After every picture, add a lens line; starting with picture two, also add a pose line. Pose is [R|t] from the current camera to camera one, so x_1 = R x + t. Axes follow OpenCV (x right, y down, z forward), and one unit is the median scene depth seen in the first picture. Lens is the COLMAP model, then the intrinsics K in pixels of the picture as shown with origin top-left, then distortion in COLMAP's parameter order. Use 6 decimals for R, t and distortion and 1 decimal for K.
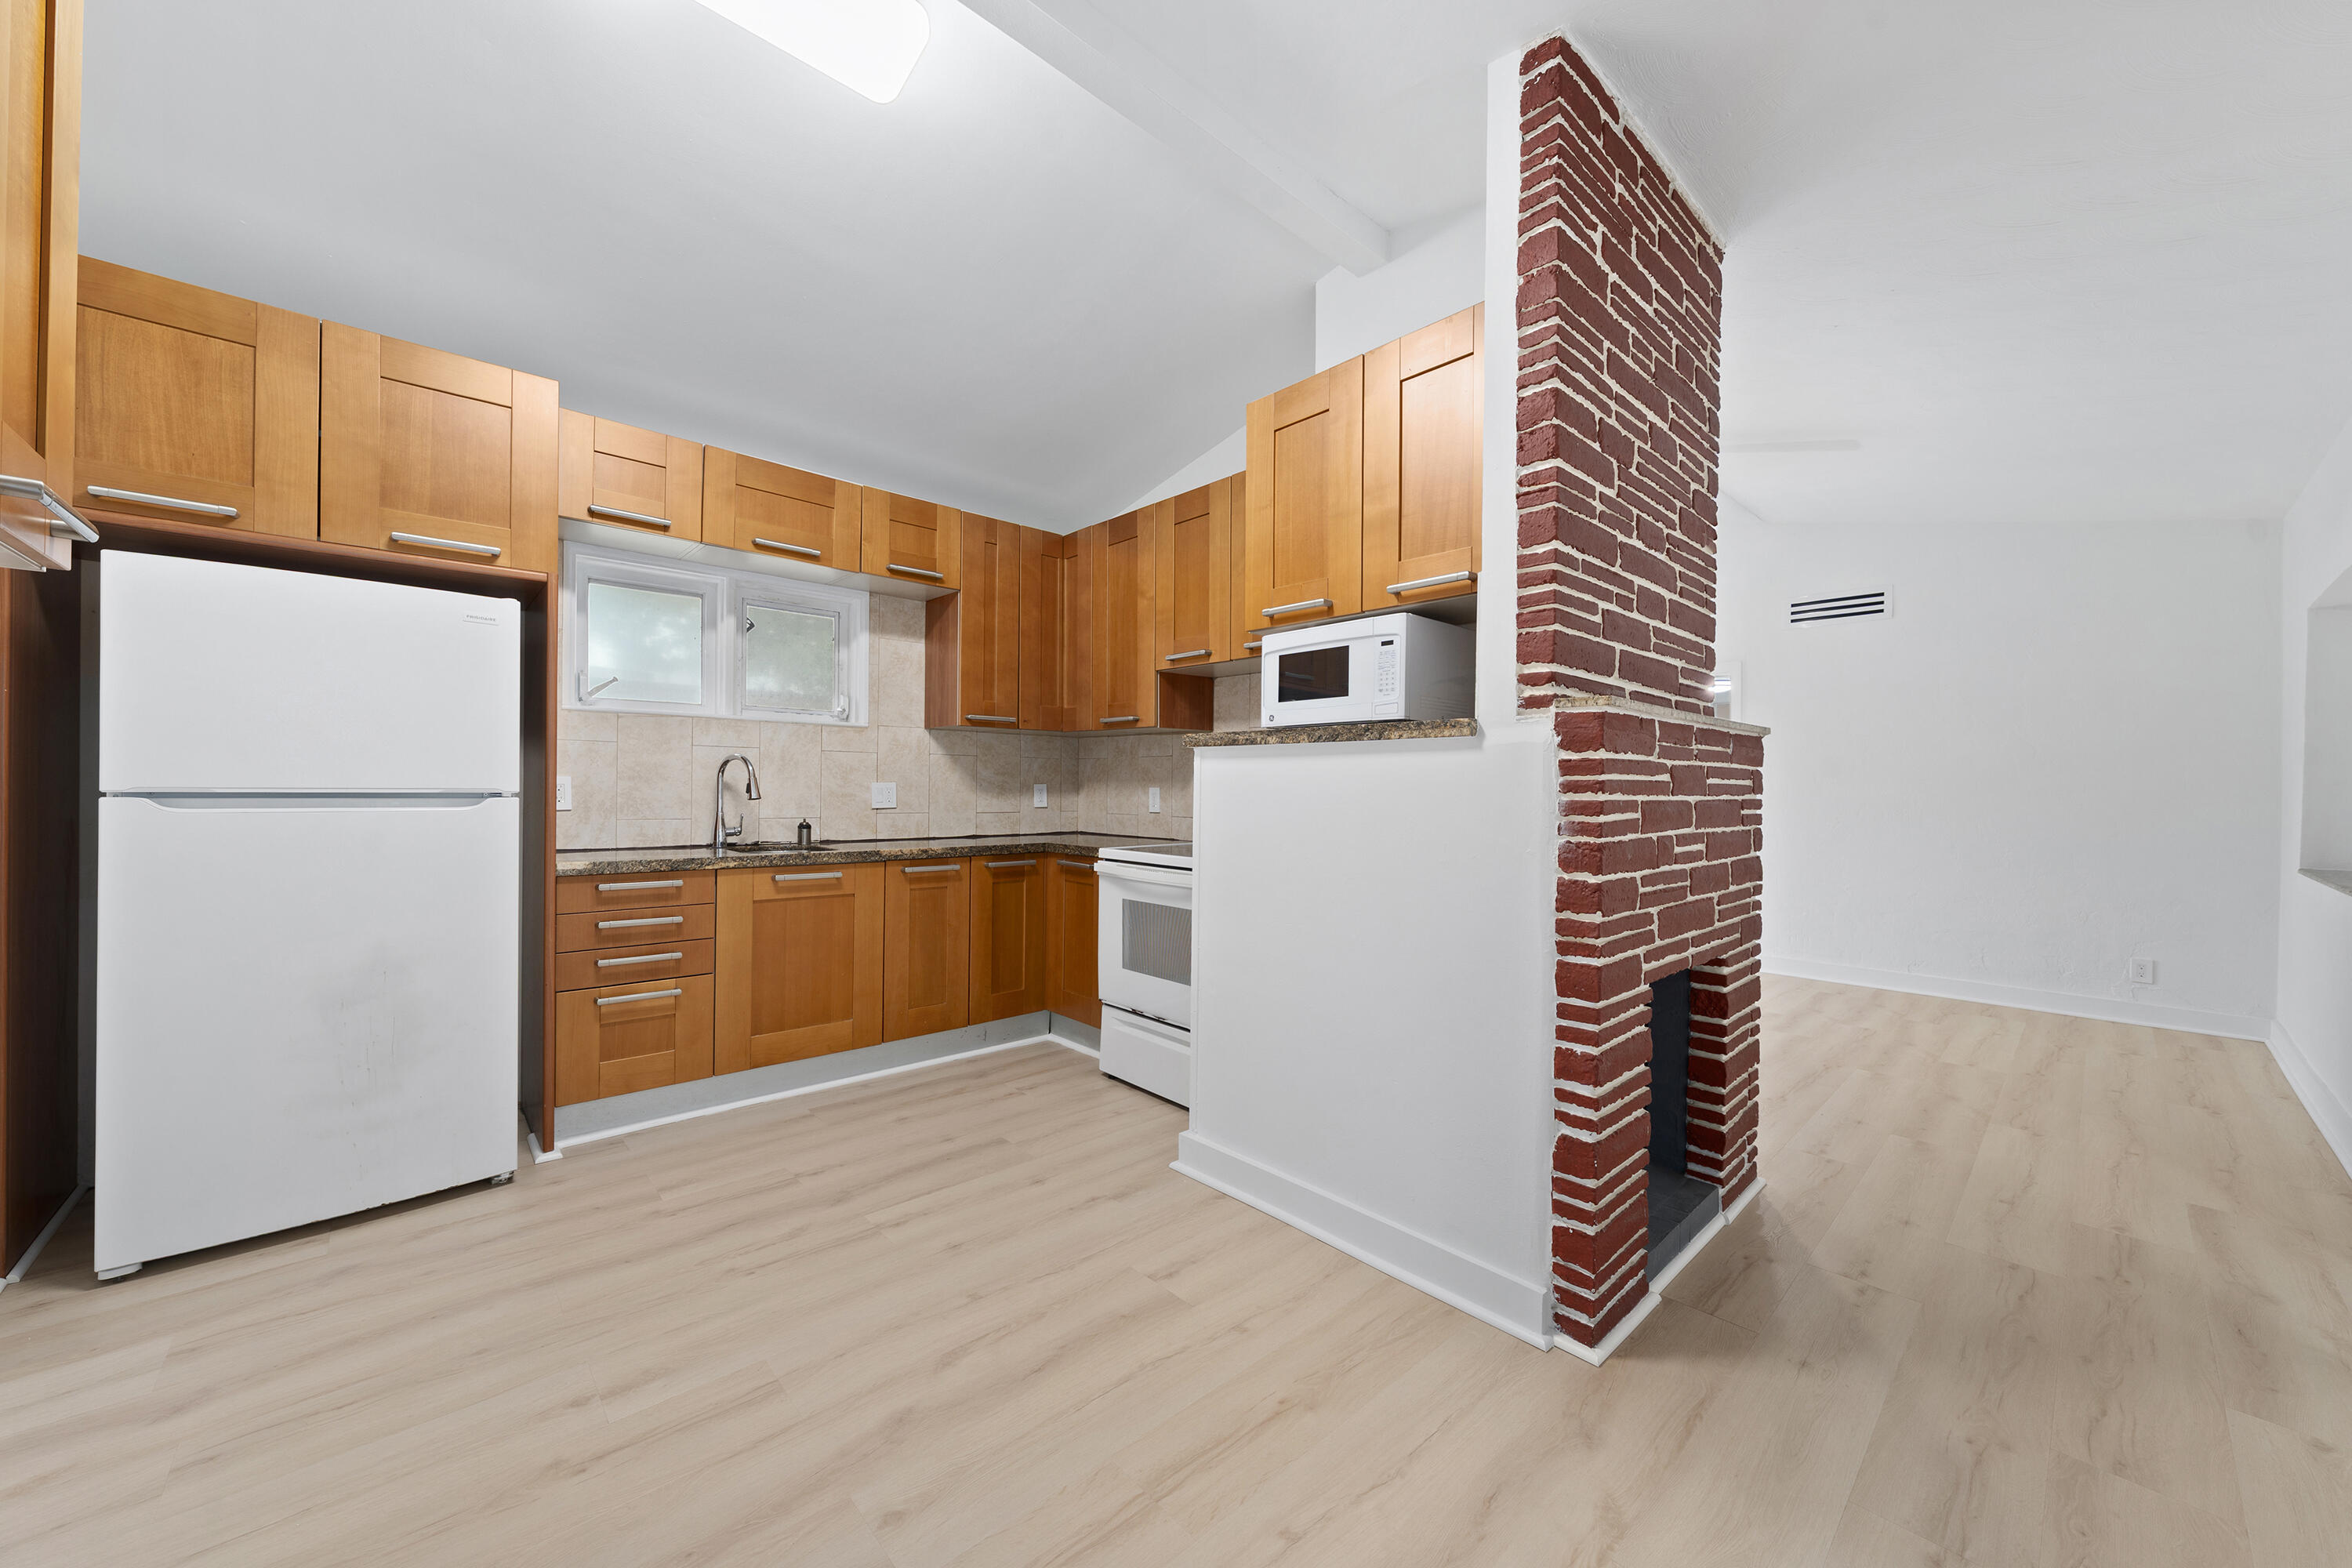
lens RADIAL K [[861.1, 0, 1178.4], [0, 861.1, 791.2], [0, 0, 1]] dist [-0.001182, -0.000257]
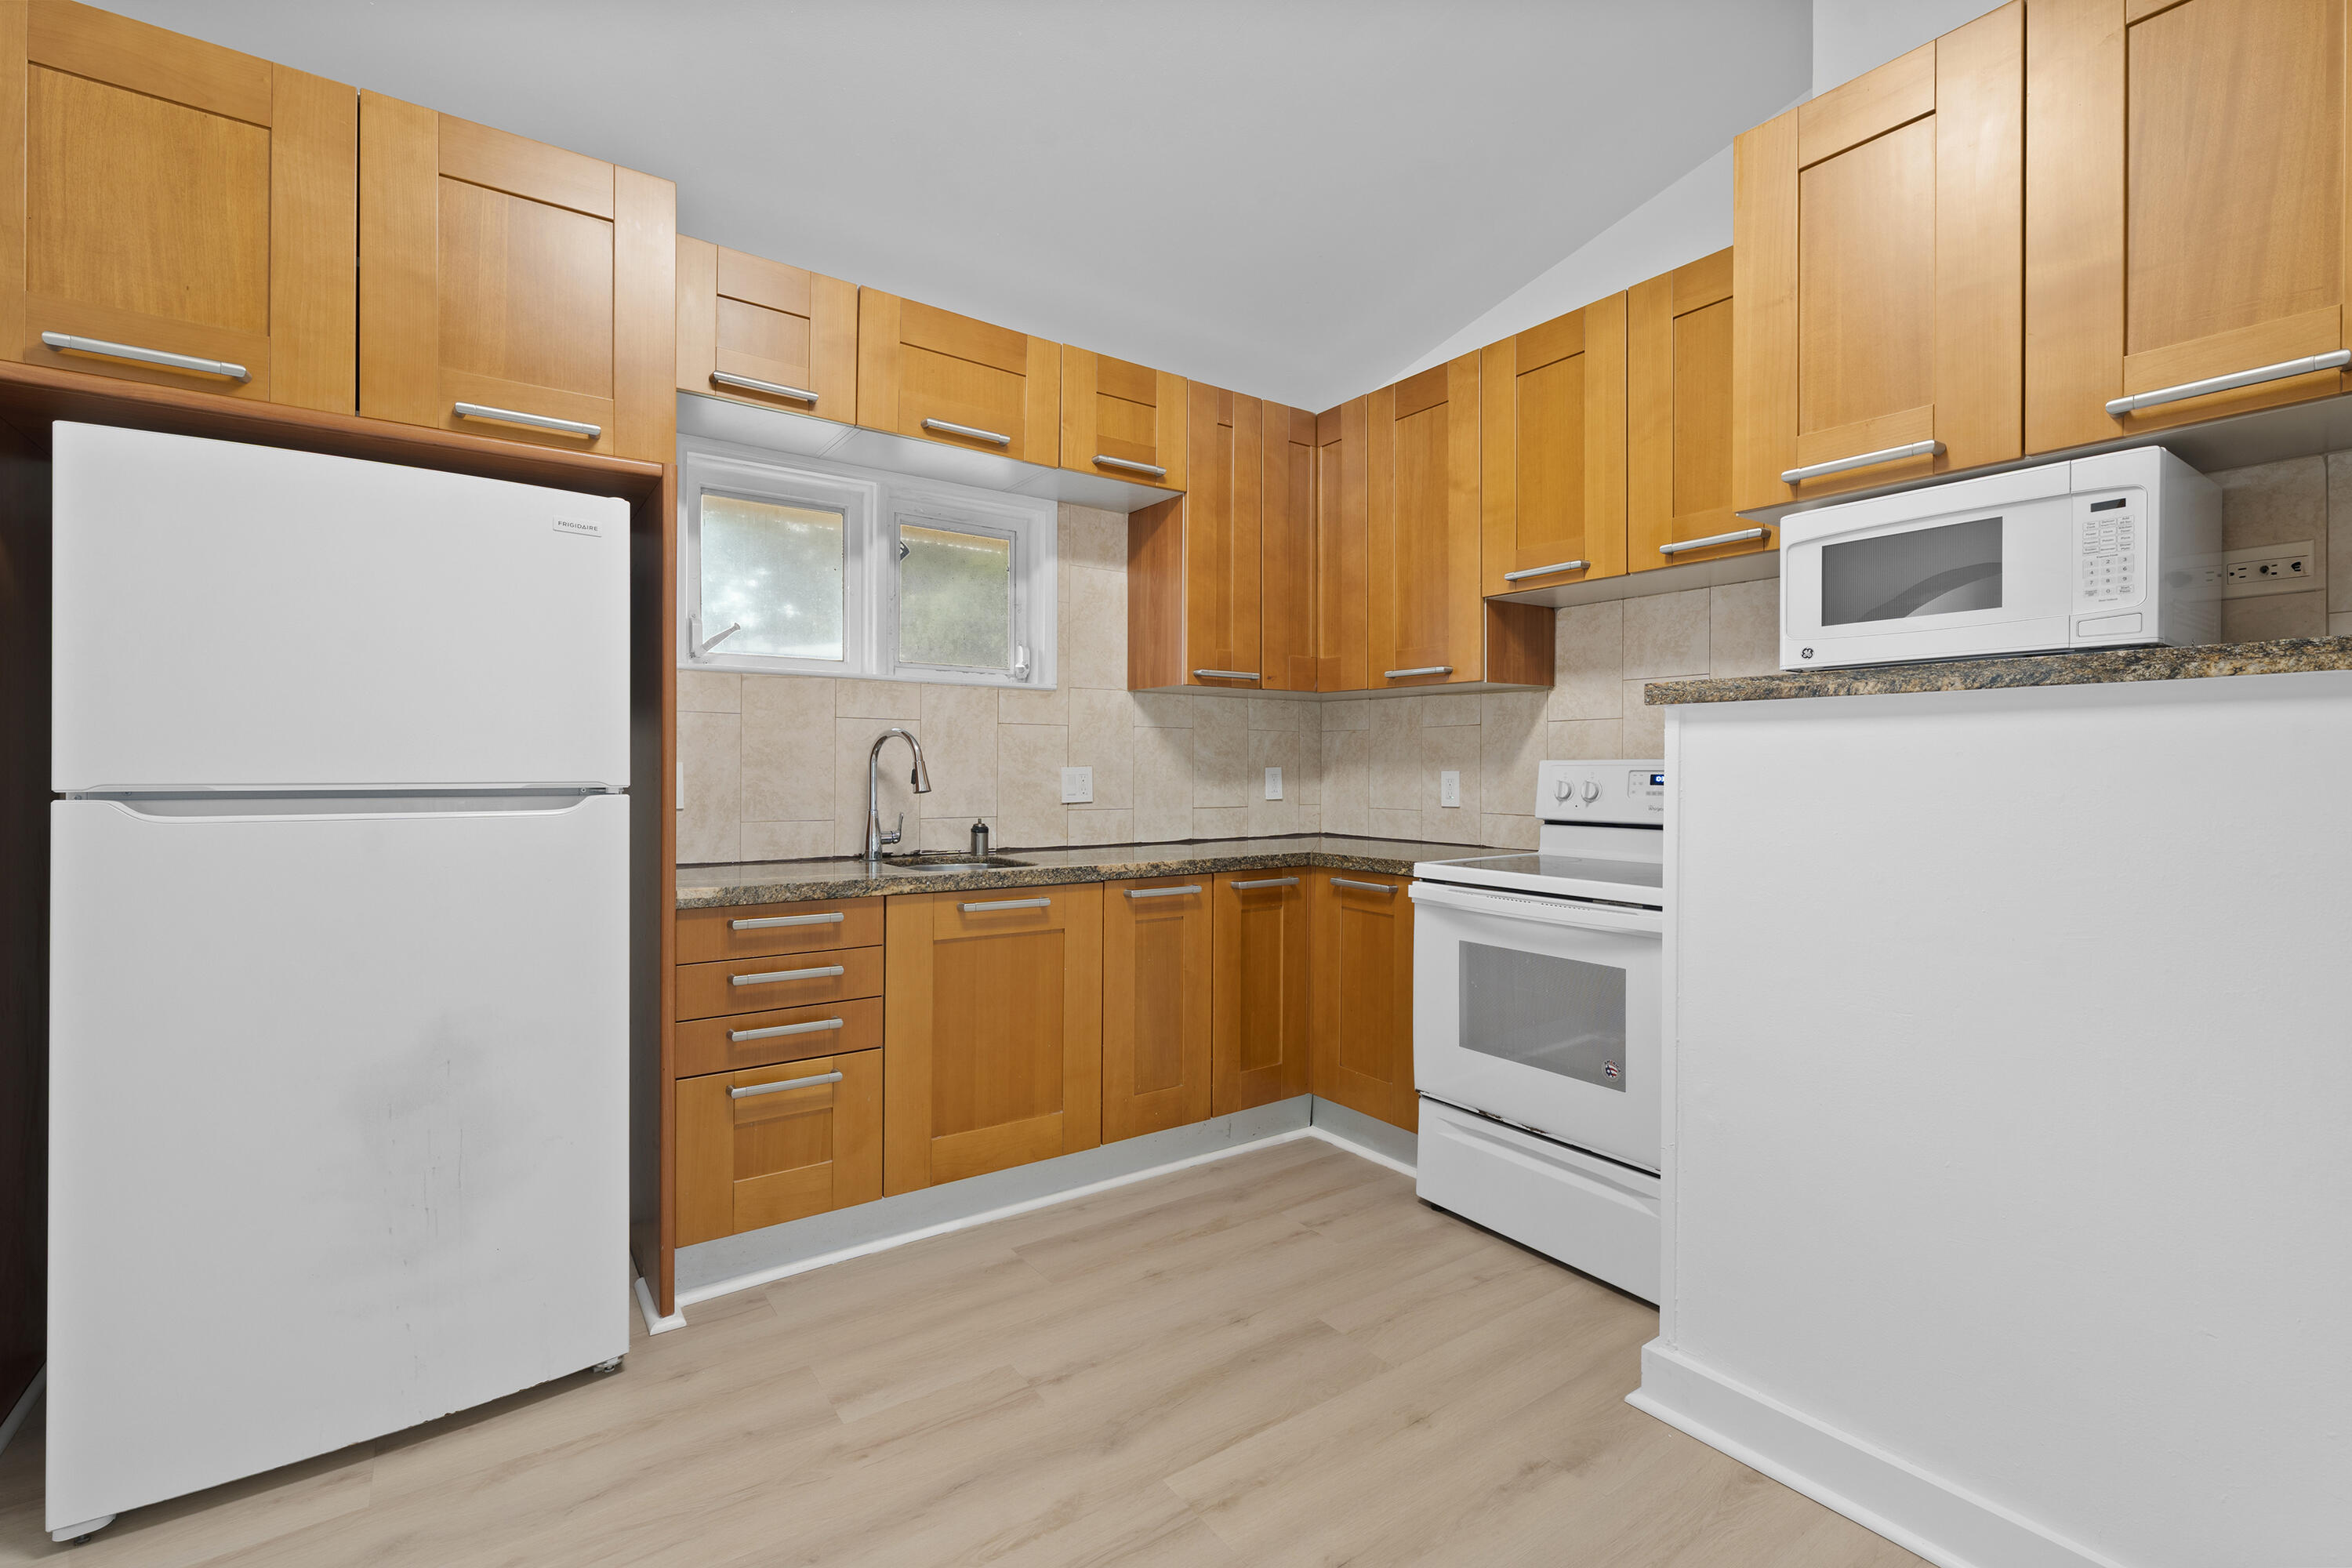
lens RADIAL K [[1026.7, 0, 1177.5], [0, 1026.7, 770.8], [0, 0, 1]] dist [-0.000024, -0.000283]
pose [[0.992079, -0.007348, -0.125402, -0.197625], [0.006961, 0.999970, -0.003520, -0.004248], [0.125424, 0.002619, 0.992100, 0.212468]]
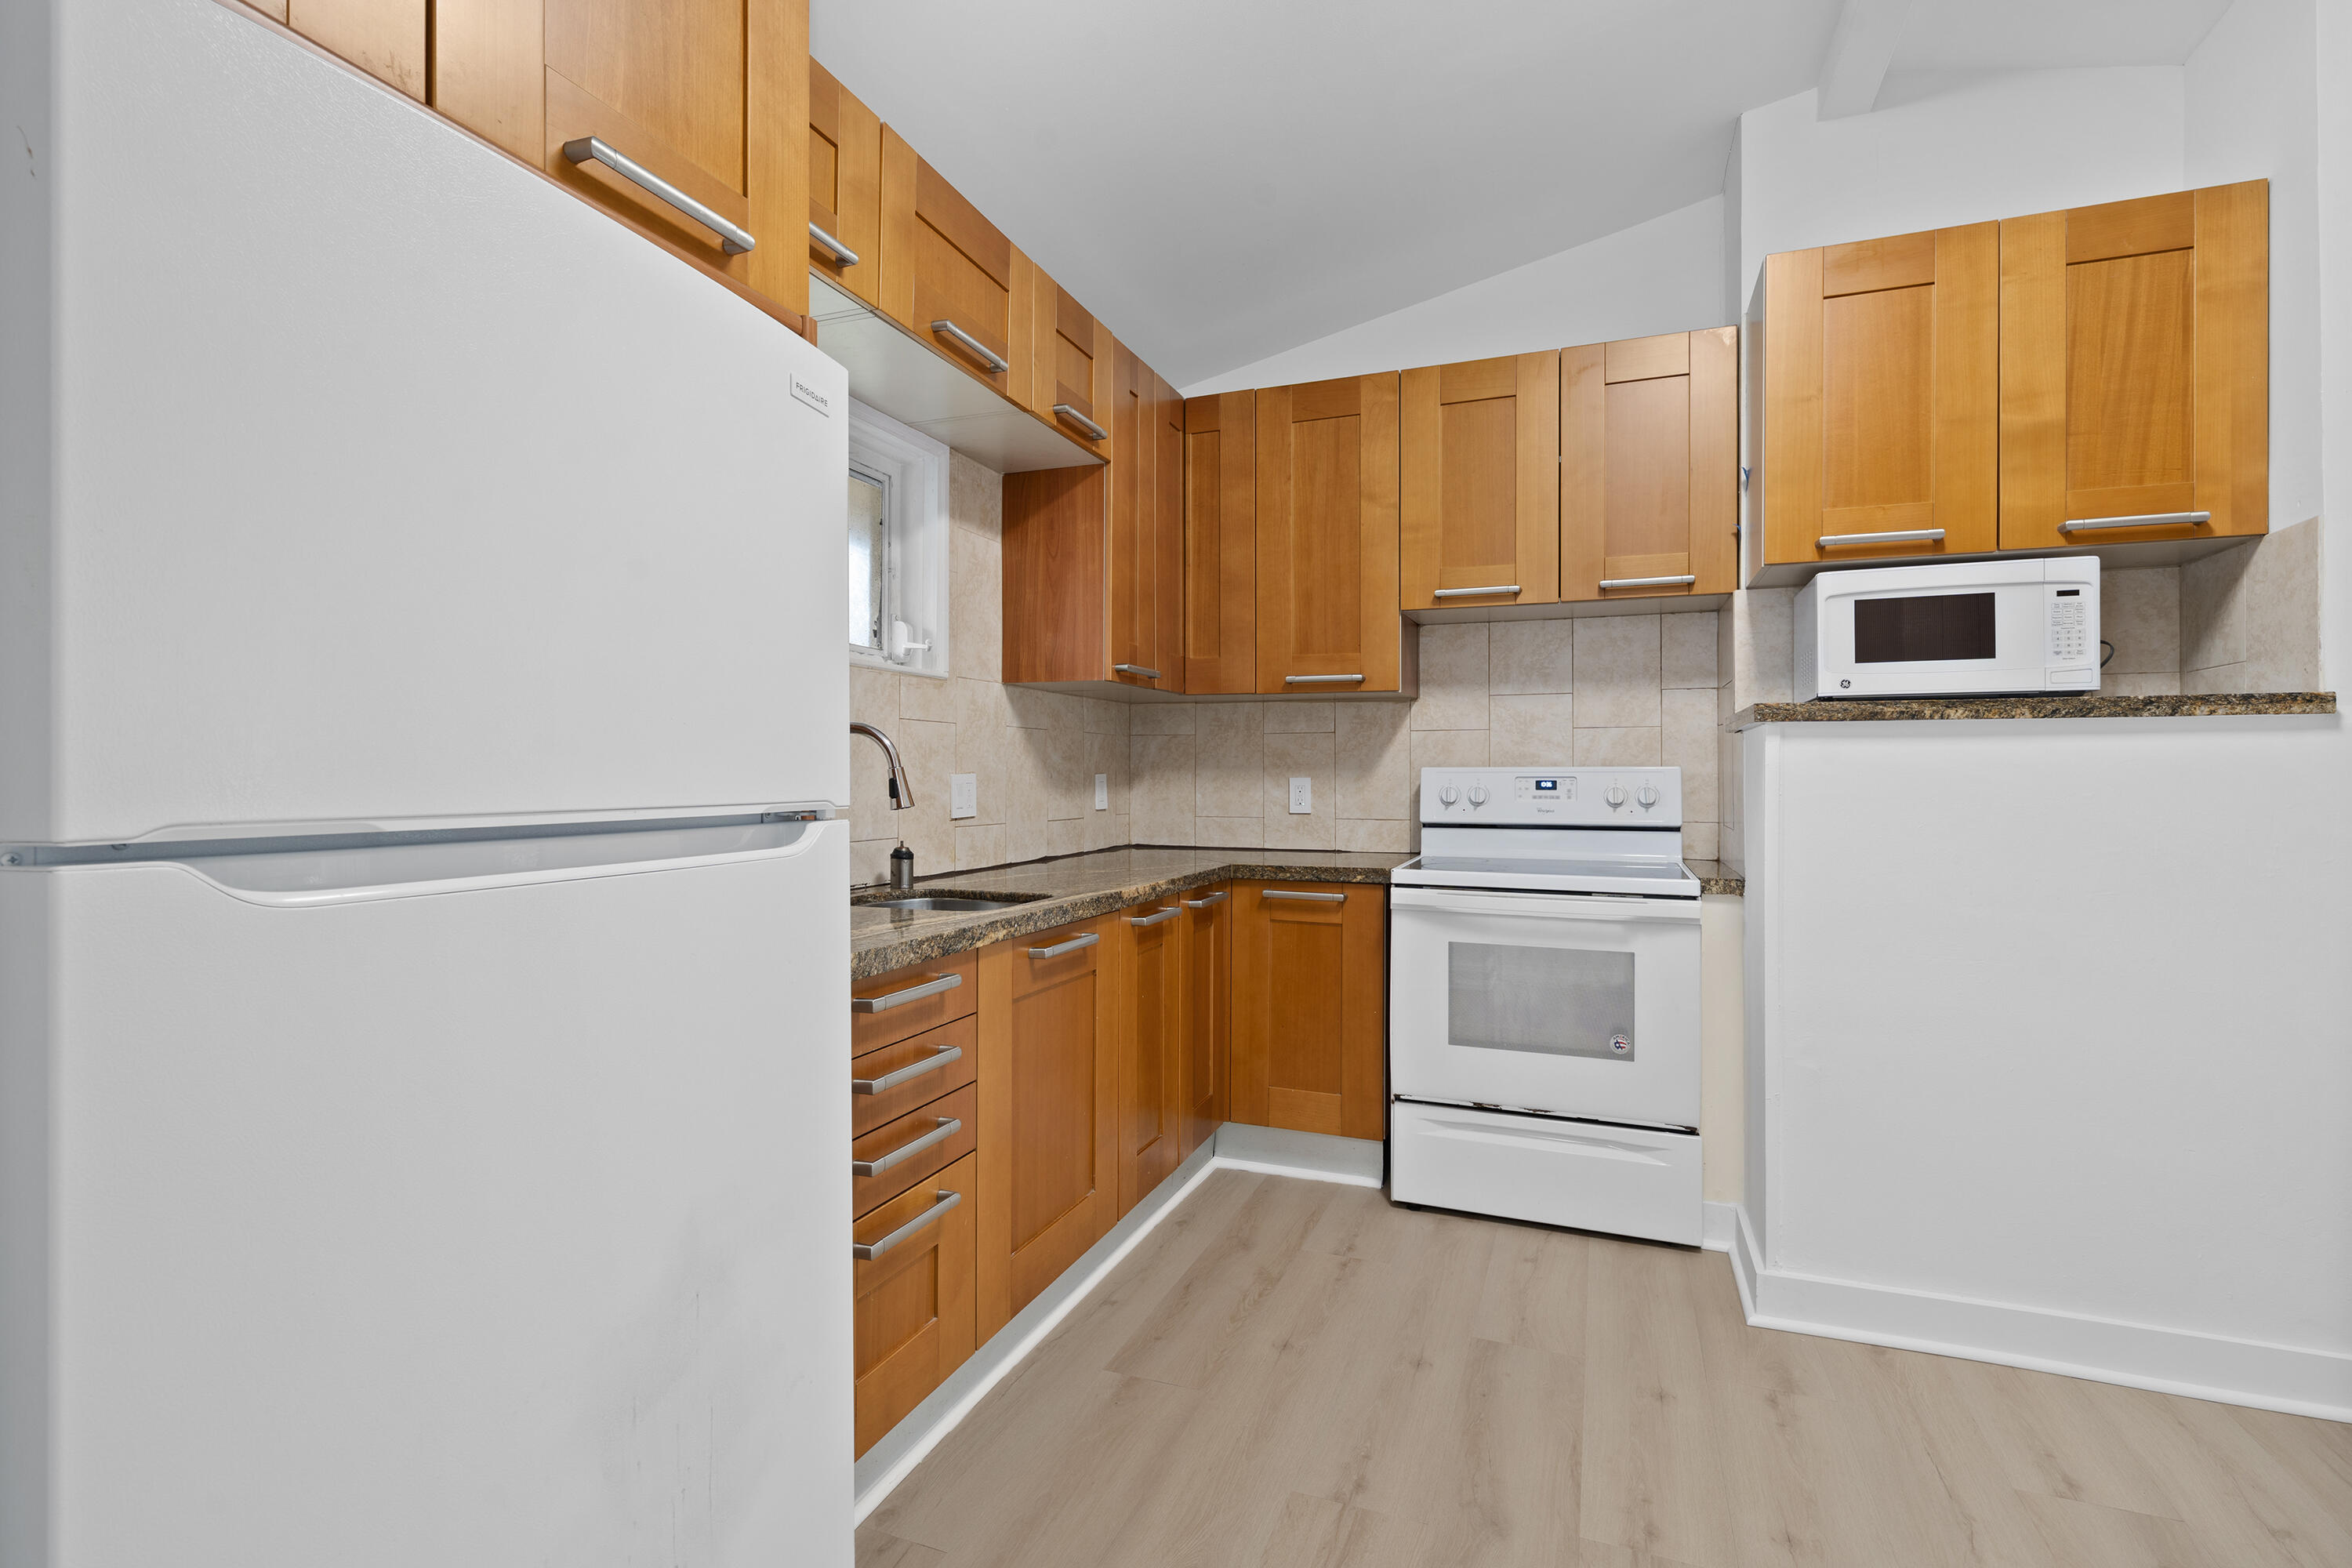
lens RADIAL K [[1083.4, 0, 1181.9], [0, 1083.4, 767.7], [0, 0, 1]] dist [-0.001430, -0.000110]
pose [[0.898309, -0.006144, 0.439321, -0.693557], [0.009994, 0.999929, -0.006451, -0.010695], [-0.439250, 0.010186, 0.898307, 0.354467]]
